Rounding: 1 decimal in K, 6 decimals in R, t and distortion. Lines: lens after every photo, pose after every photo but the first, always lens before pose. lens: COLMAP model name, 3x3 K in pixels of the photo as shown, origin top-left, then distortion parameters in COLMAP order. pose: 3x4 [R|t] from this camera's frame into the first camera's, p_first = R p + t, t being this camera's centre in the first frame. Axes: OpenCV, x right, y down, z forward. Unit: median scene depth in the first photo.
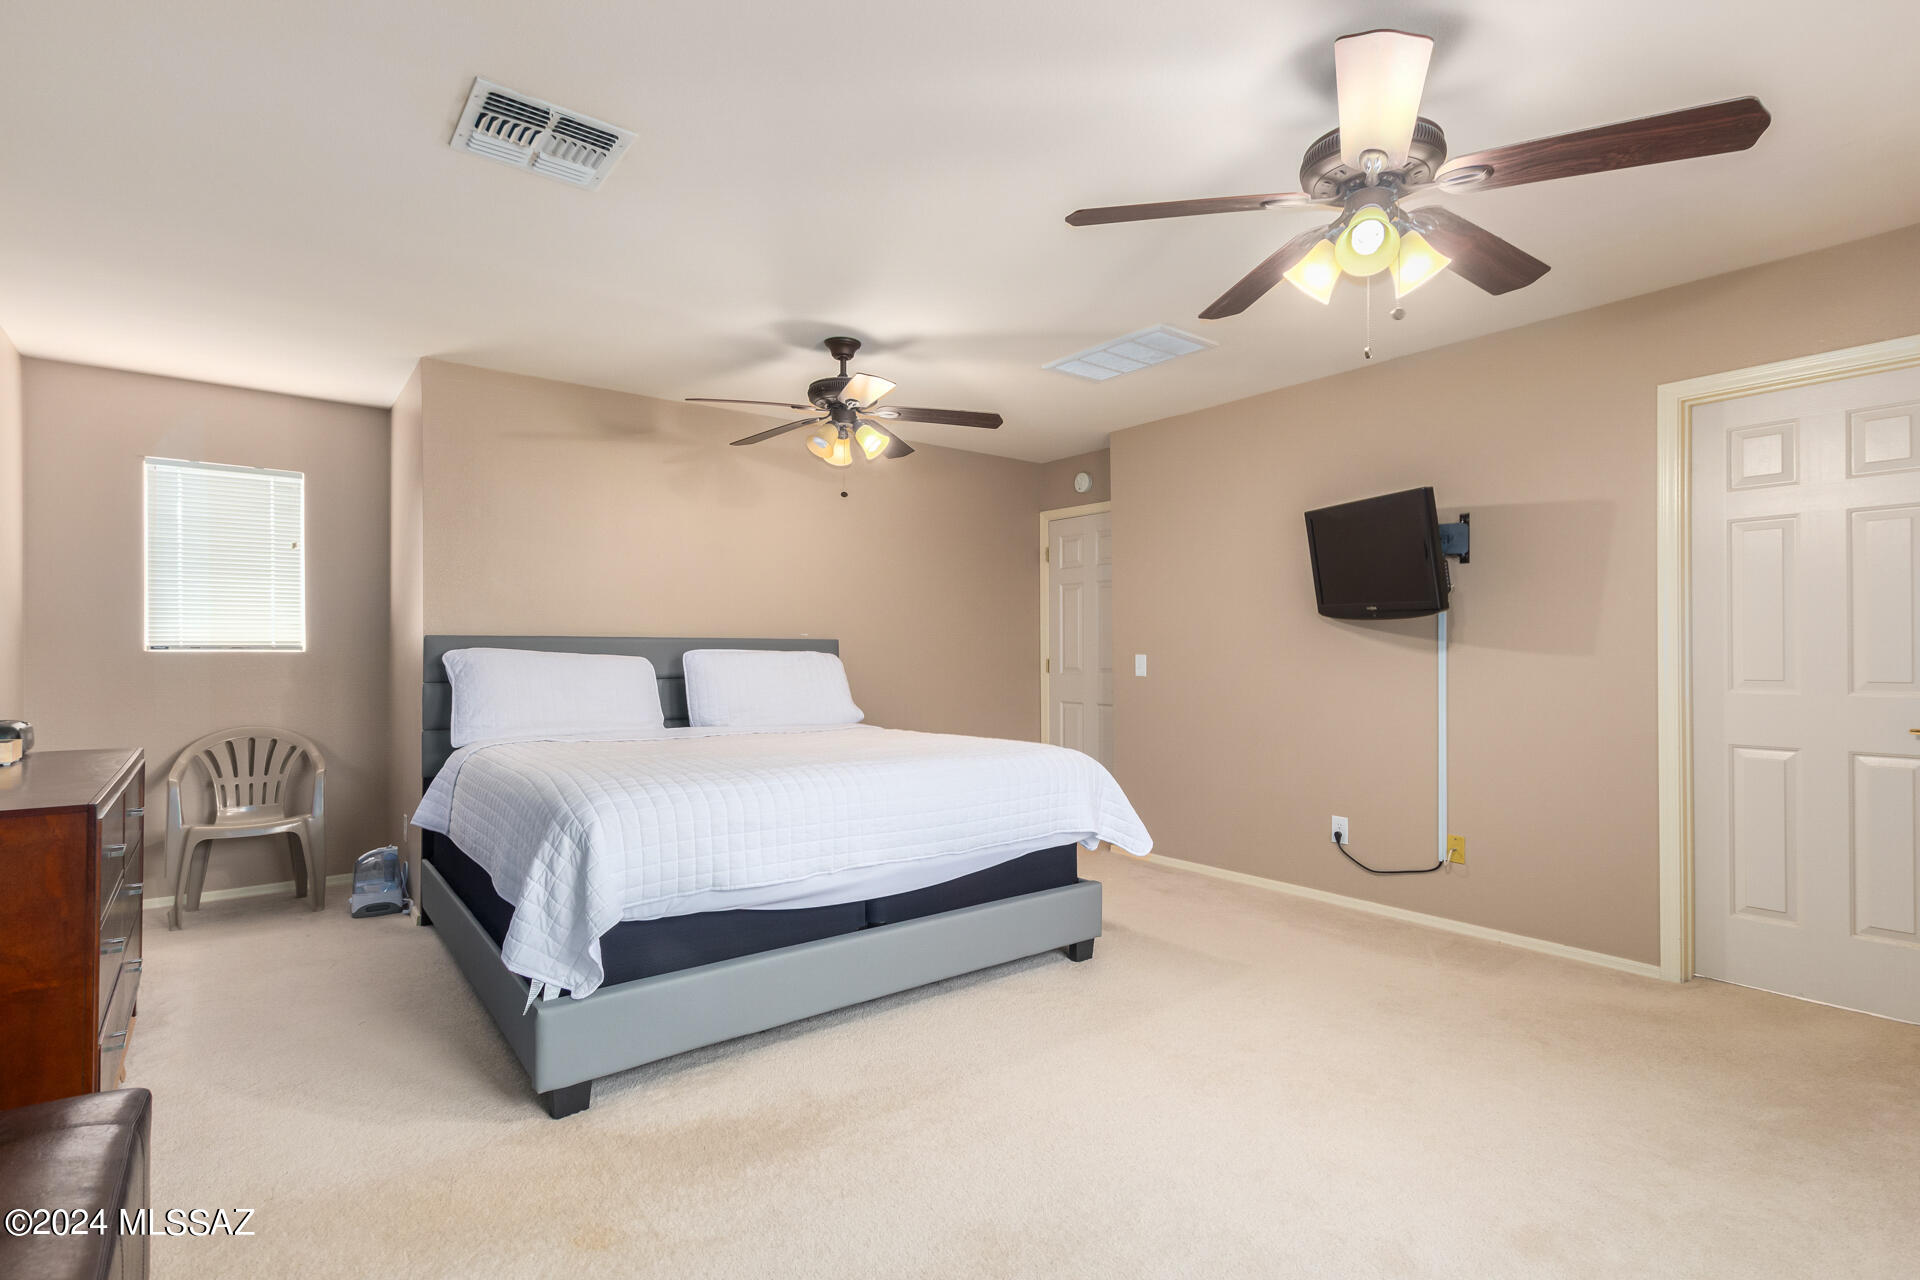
lens RADIAL K [[905.6, 0, 960.0], [0, 905.6, 640.0], [0, 0, 1]] dist [0.002289, 0.000153]
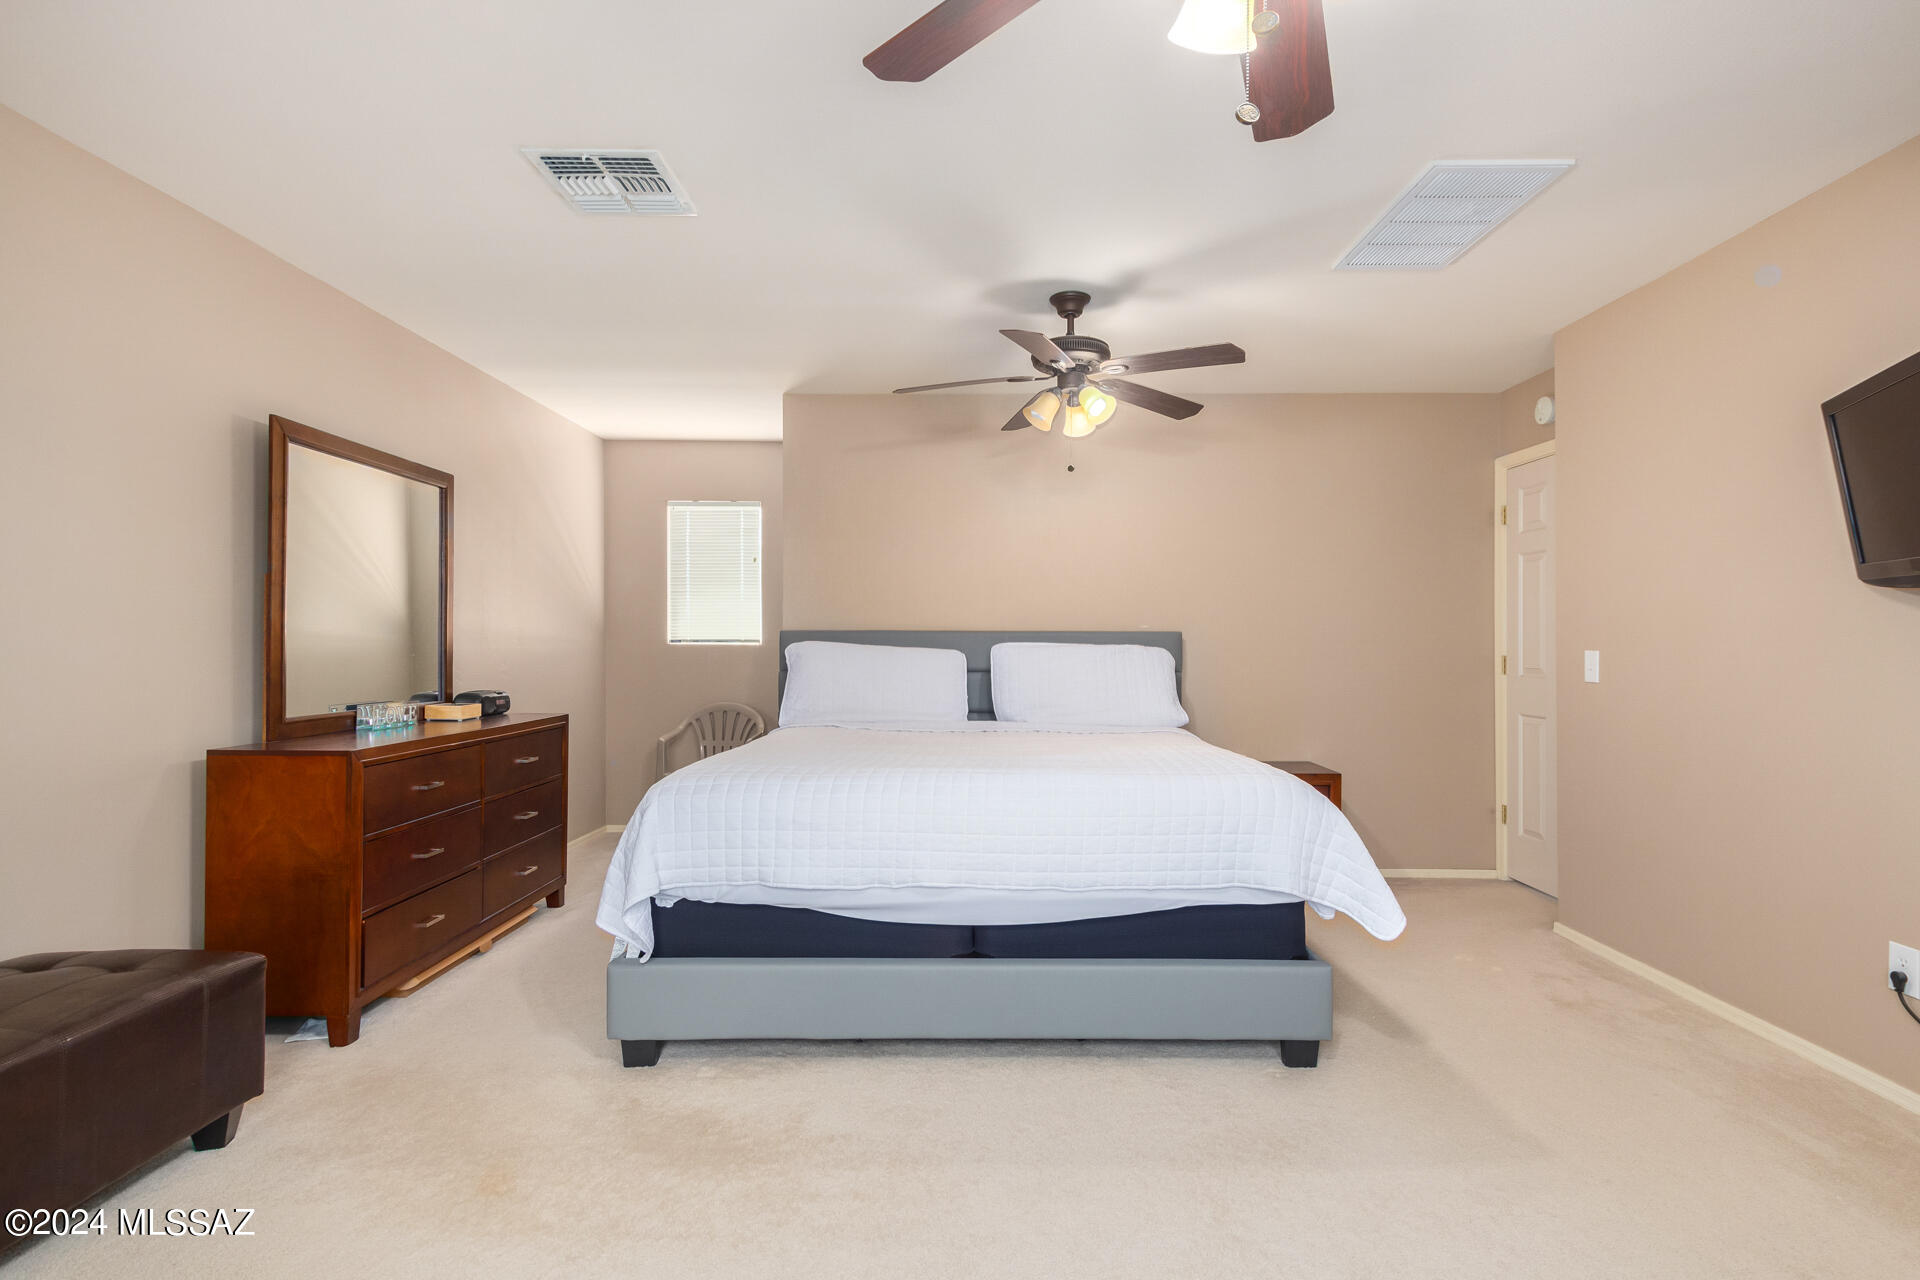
lens RADIAL K [[907.1, 0, 960.0], [0, 907.1, 640.0], [0, 0, 1]] dist [0.002152, 0.000298]
pose [[0.787492, -0.001927, -0.616322, 0.333699], [0.006467, 0.999966, 0.005136, 0.002473], [0.616291, -0.008030, 0.787477, 0.227941]]
